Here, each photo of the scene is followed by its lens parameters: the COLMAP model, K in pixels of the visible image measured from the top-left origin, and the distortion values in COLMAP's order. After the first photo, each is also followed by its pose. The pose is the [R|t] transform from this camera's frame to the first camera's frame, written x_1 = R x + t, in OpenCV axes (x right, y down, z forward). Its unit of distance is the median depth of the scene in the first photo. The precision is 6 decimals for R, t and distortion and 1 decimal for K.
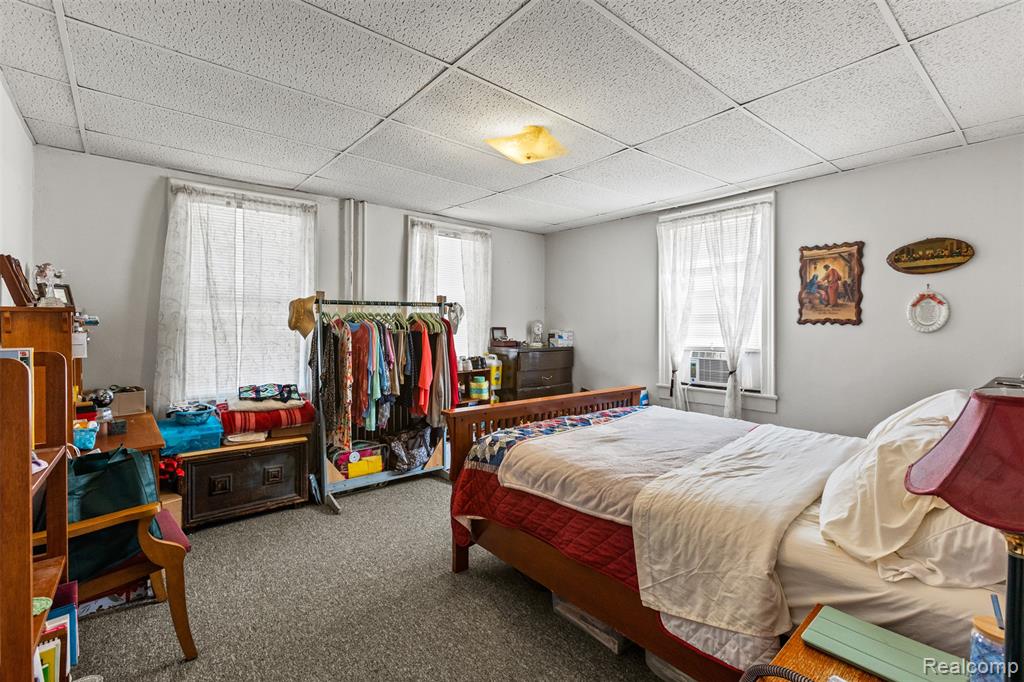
lens RADIAL K [[470.6, 0, 510.7], [0, 470.6, 337.7], [0, 0, 1]] dist [-0.003429, -0.000273]
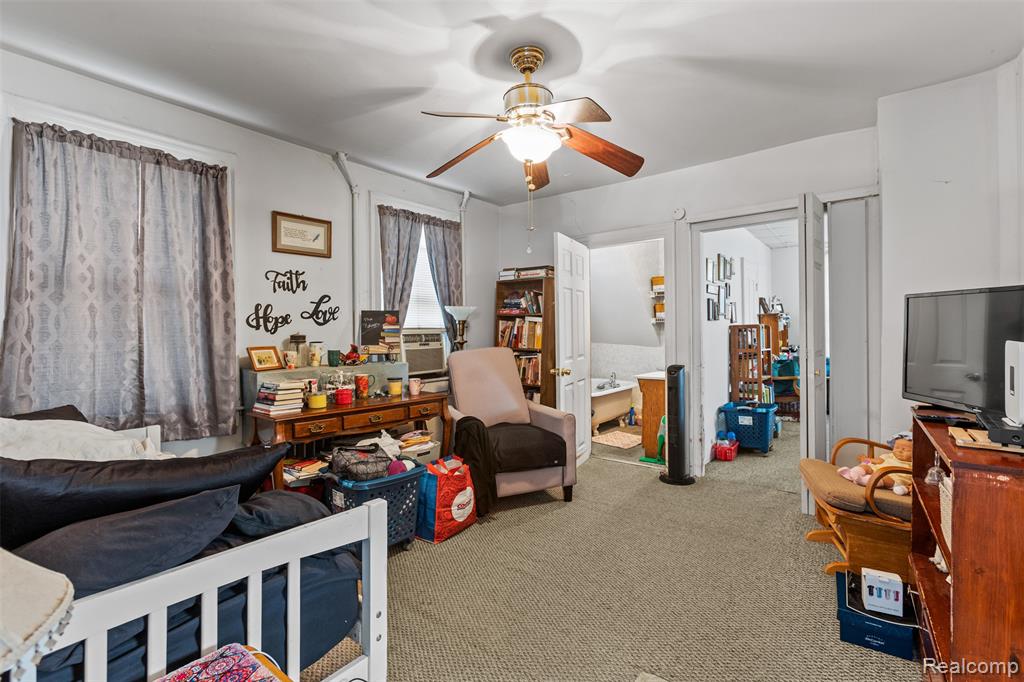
lens RADIAL K [[470.6, 0, 508.5], [0, 470.6, 333.7], [0, 0, 1]] dist [-0.003429, -0.000273]
pose [[0.209350, 0.002155, -0.977838, 1.548670], [-0.003131, 0.999994, 0.001533, 0.070588], [0.977836, 0.002740, 0.209355, -1.251540]]
